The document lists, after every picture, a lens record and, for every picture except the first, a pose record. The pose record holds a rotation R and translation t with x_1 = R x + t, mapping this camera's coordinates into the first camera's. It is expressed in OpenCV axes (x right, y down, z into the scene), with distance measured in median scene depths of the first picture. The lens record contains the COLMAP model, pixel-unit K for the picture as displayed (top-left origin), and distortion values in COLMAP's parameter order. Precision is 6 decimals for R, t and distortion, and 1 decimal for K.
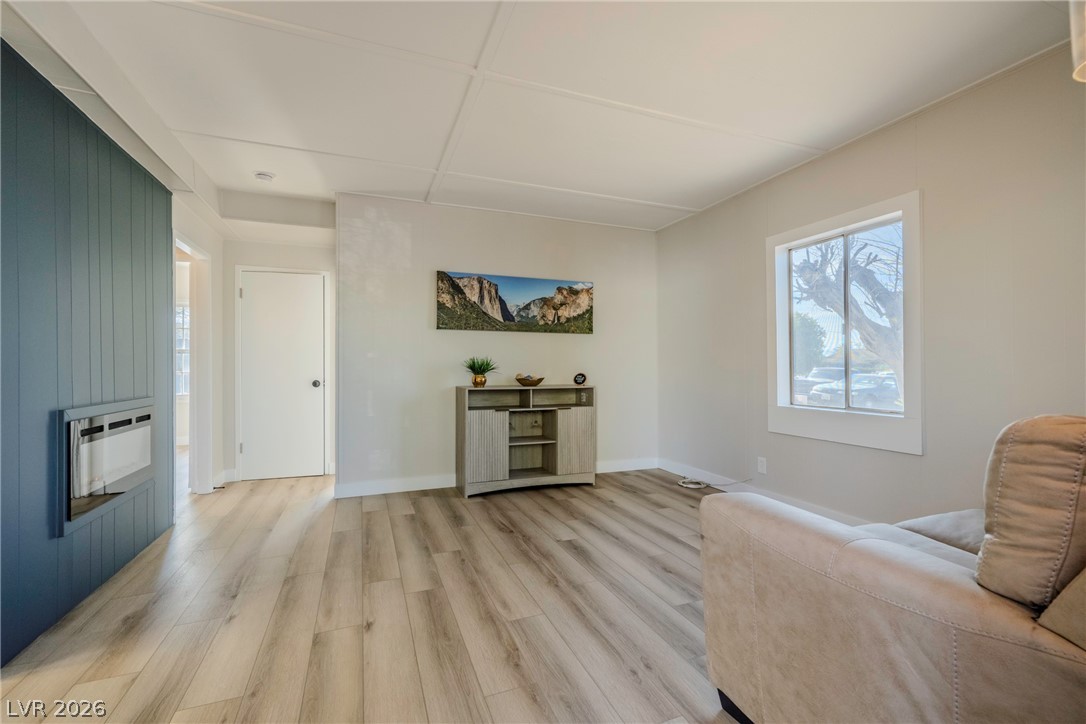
lens RADIAL K [[459.4, 0, 539.2], [0, 459.4, 363.6], [0, 0, 1]] dist [0.000579, -0.000293]
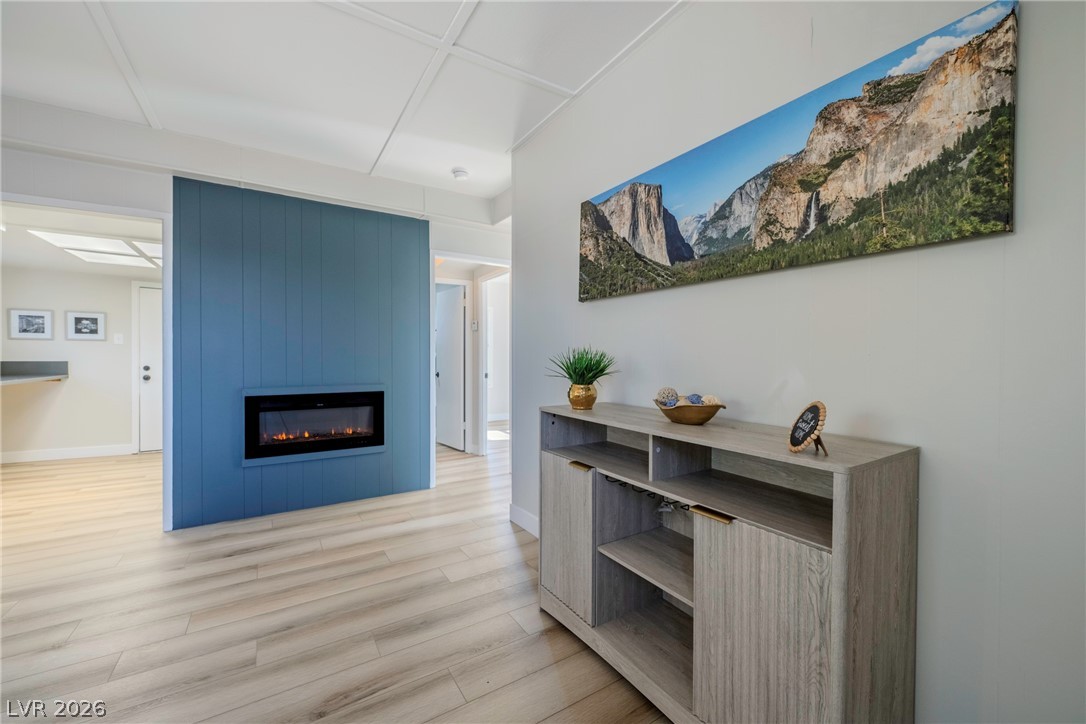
lens RADIAL K [[427.1, 0, 543.5], [0, 427.1, 363.8], [0, 0, 1]] dist [0.000167, -0.000250]
pose [[0.202211, 0.018788, -0.979162, 0.329900], [0.000678, 0.999813, 0.019325, -0.007285], [0.979342, -0.004572, 0.202160, 0.902705]]
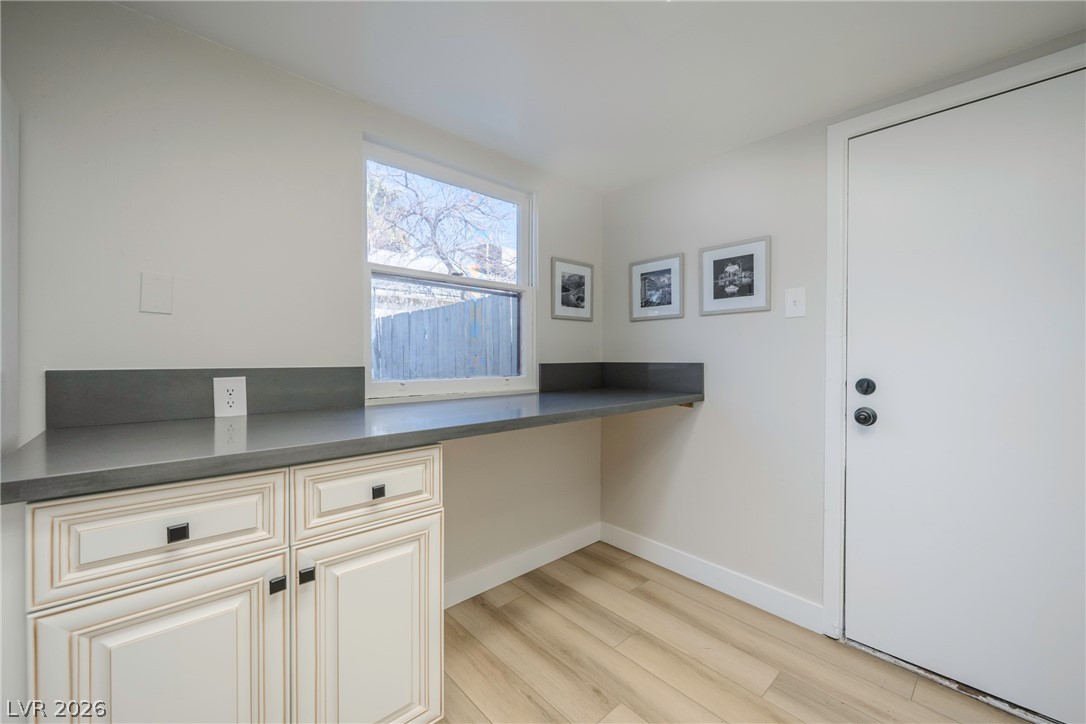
lens RADIAL K [[427.1, 0, 544.6], [0, 427.1, 362.5], [0, 0, 1]] dist [0.000167, -0.000250]
pose [[-0.930254, 0.008800, -0.366811, -0.807063], [0.007164, 0.999957, 0.005821, 0.002975], [0.366847, 0.002787, -0.930277, 0.216181]]
